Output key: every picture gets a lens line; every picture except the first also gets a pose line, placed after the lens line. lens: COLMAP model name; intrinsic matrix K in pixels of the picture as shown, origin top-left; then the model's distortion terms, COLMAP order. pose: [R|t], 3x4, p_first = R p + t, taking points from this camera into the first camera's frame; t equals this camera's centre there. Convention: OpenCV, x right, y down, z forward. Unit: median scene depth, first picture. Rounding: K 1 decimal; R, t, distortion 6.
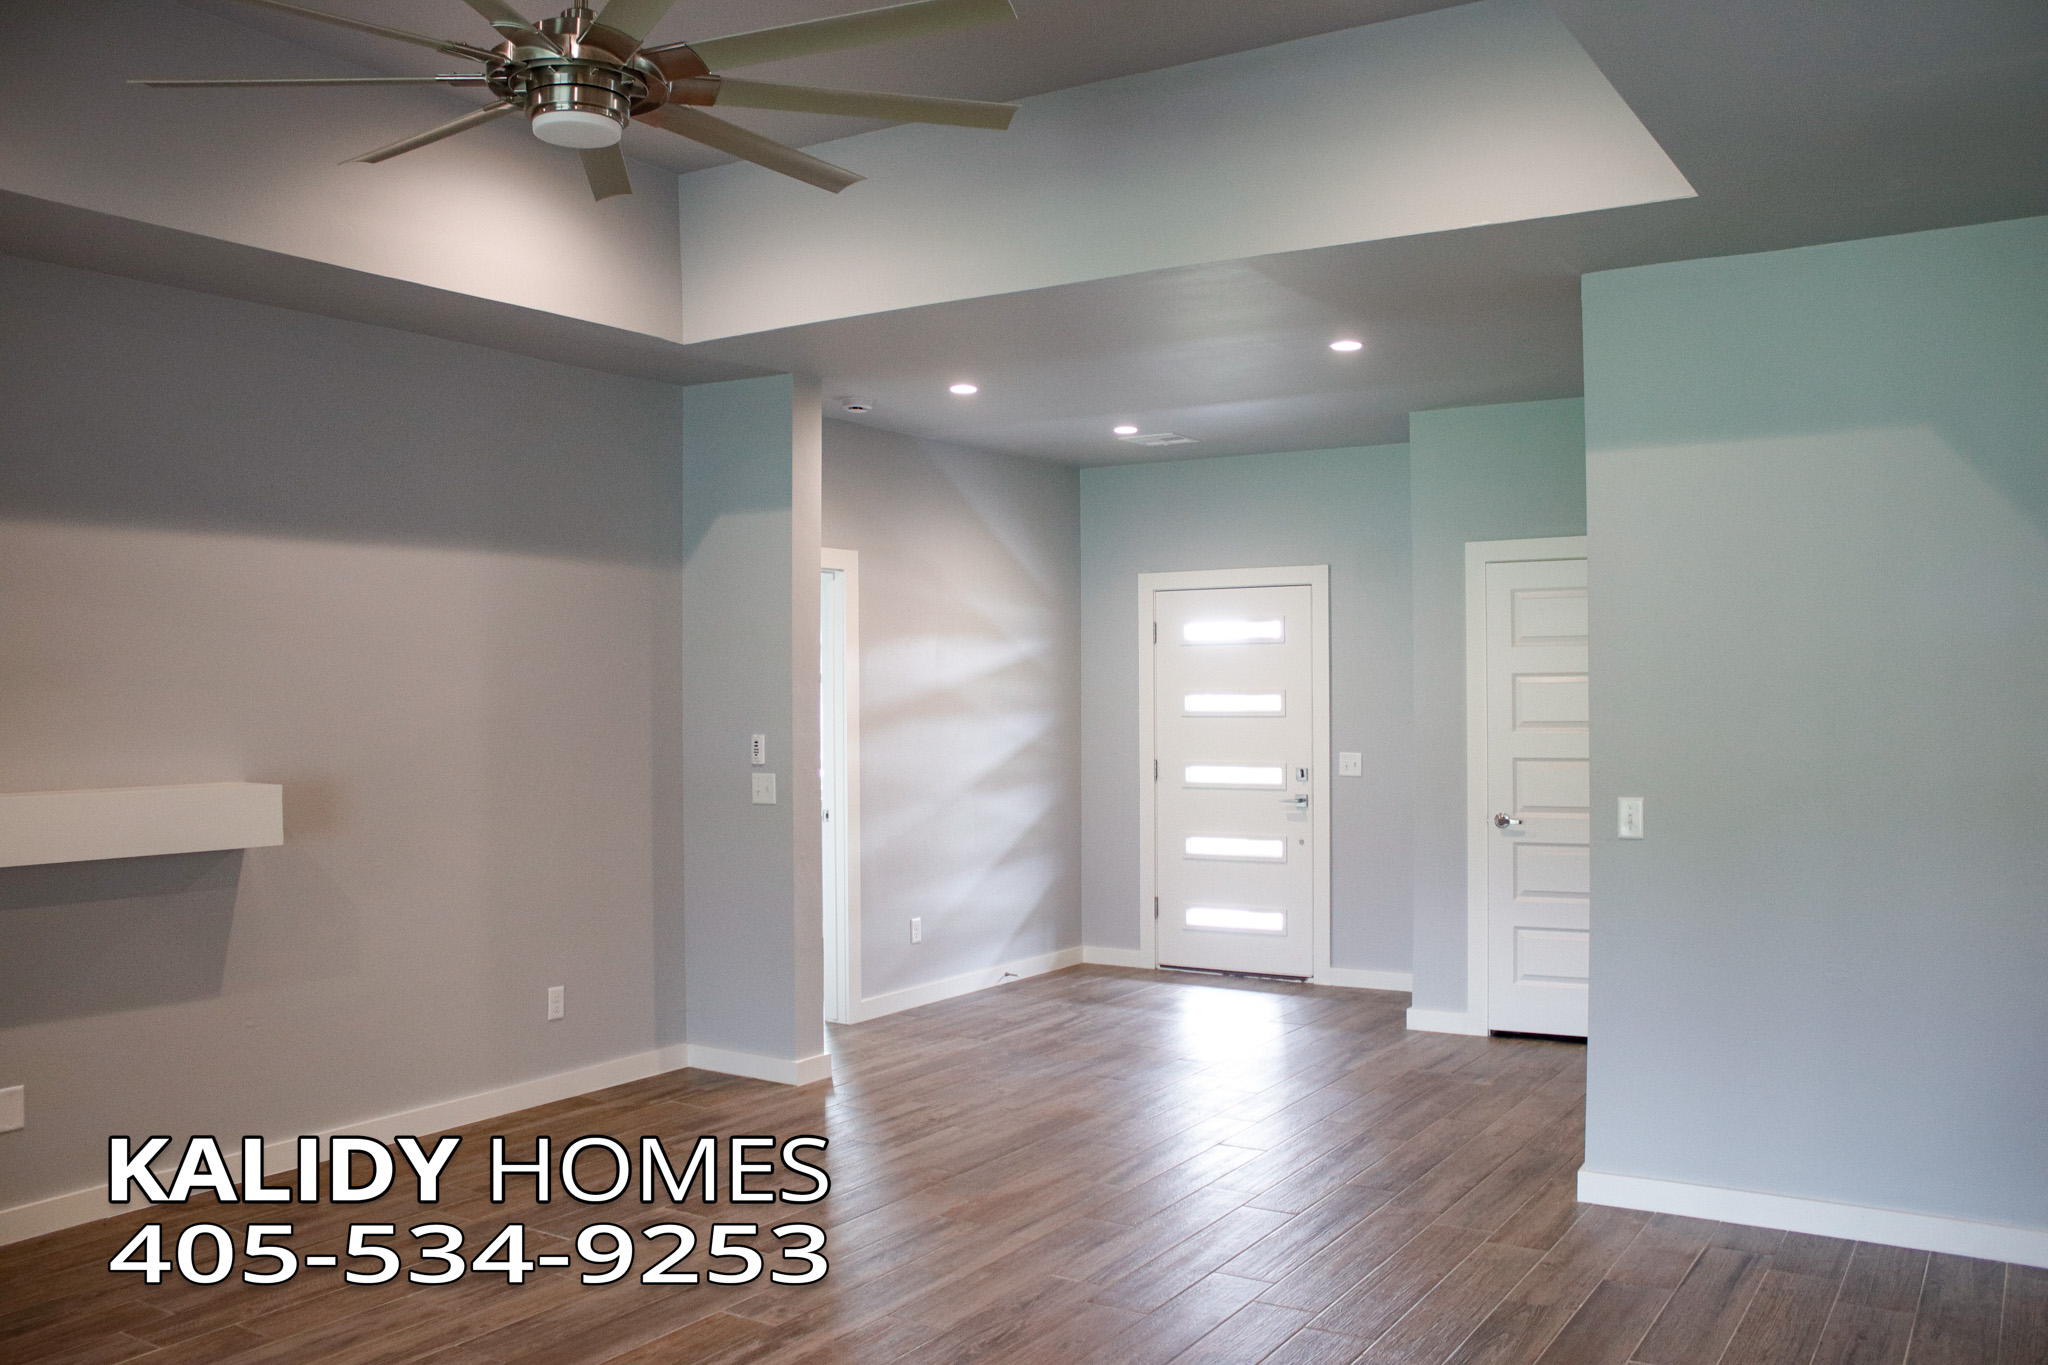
lens RADIAL K [[1711.0, 0, 1024.0], [0, 1711.0, 682.5], [0, 0, 1]] dist [-0.159341, 0.137814]
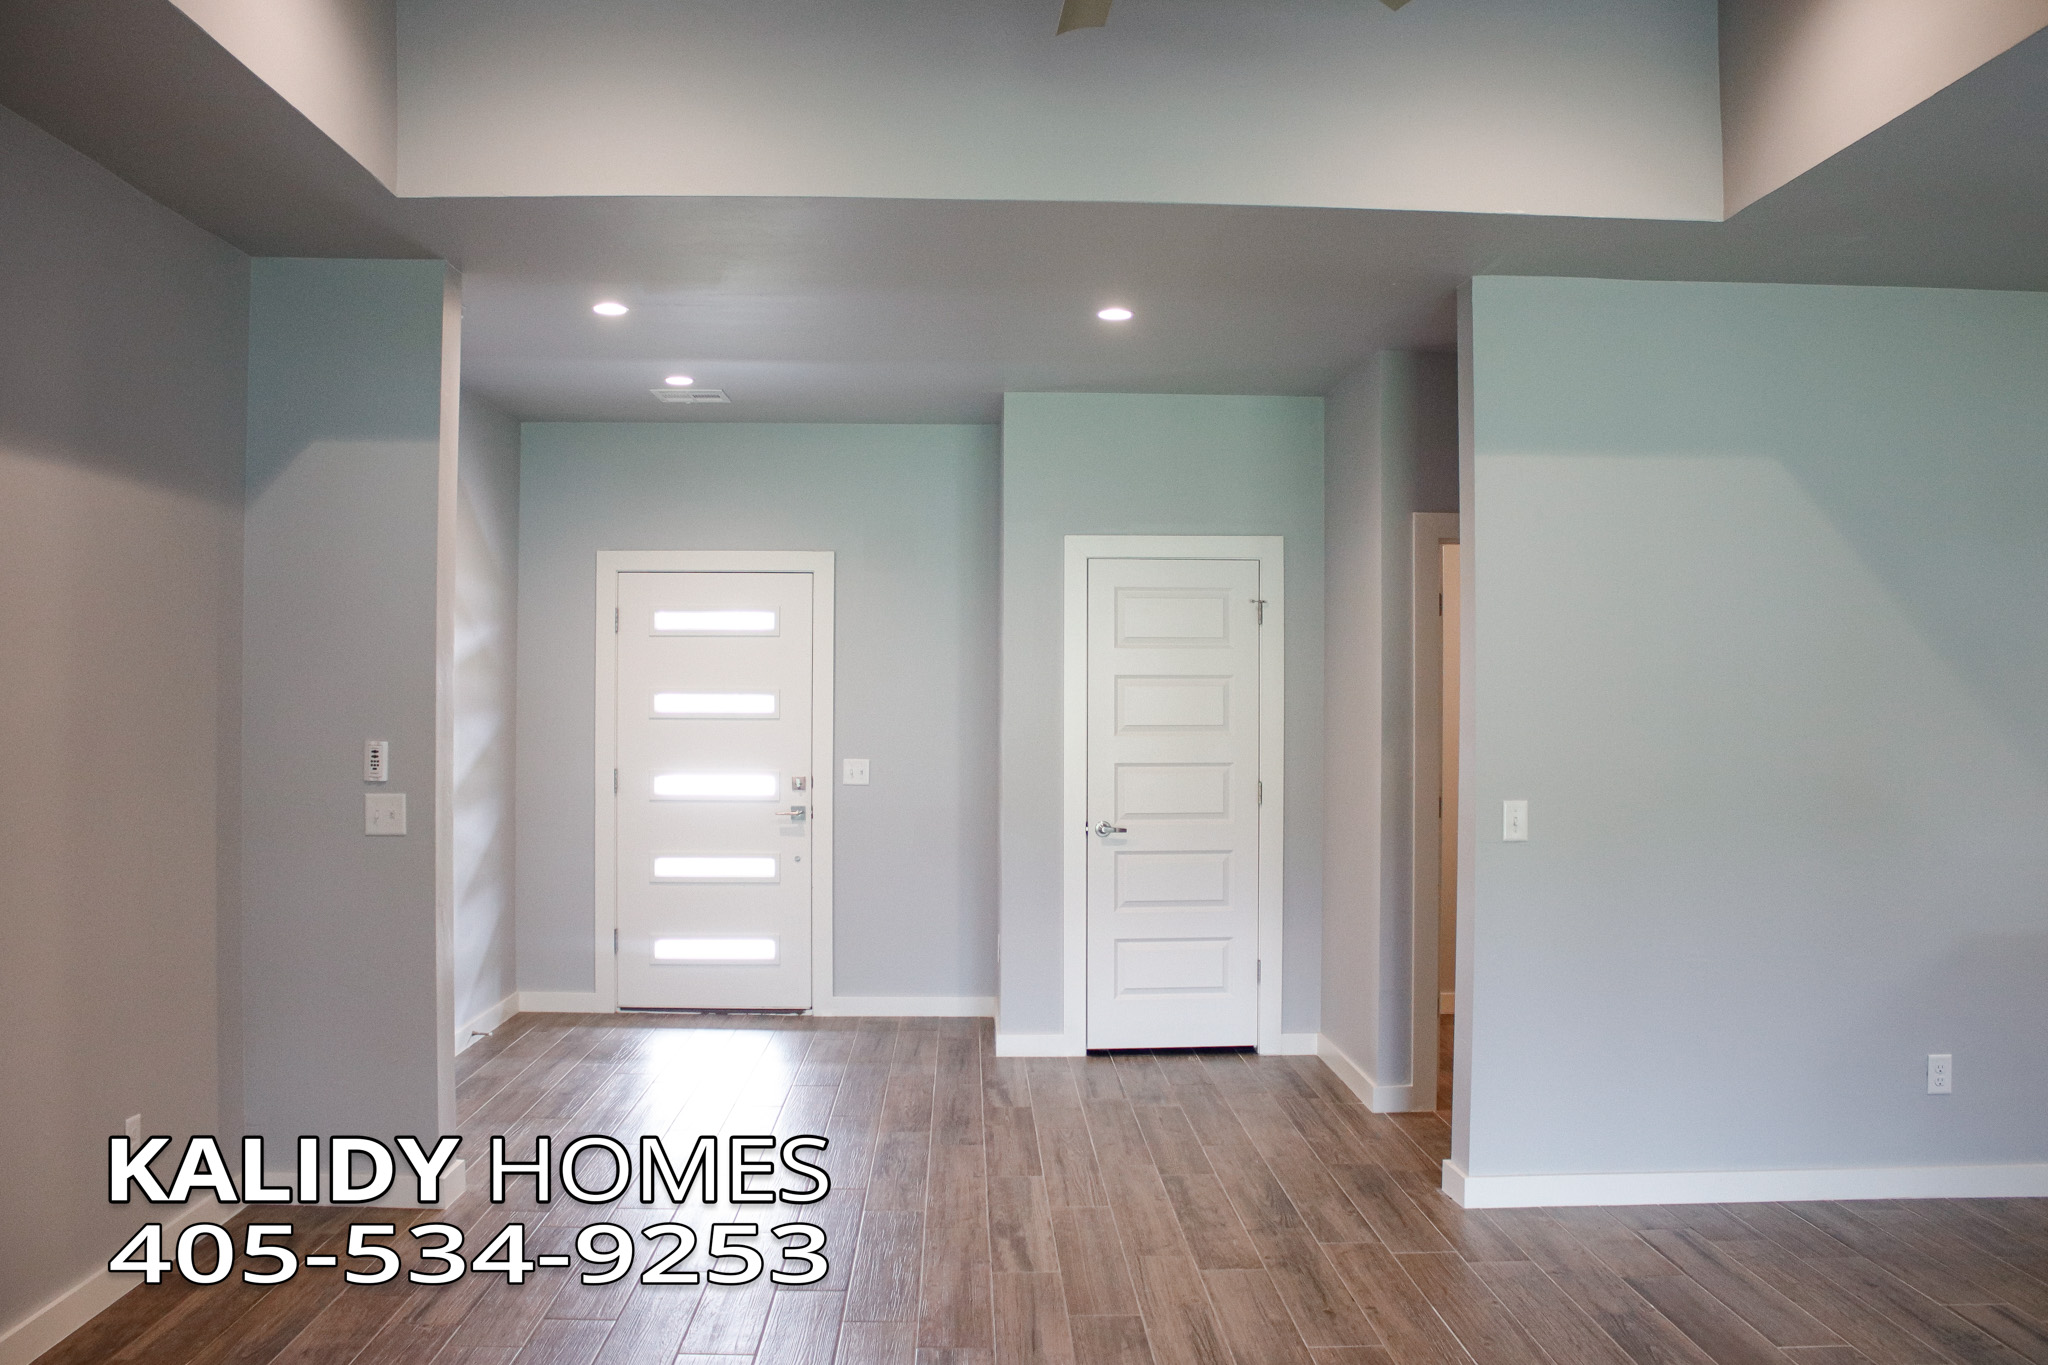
lens RADIAL K [[1770.0, 0, 1024.0], [0, 1770.0, 682.5], [0, 0, 1]] dist [-0.172904, 0.165128]
pose [[0.825239, 0.014157, 0.564607, -0.314283], [-0.013609, 0.999894, -0.005181, 0.004685], [-0.564620, -0.003409, 0.825344, 0.199027]]
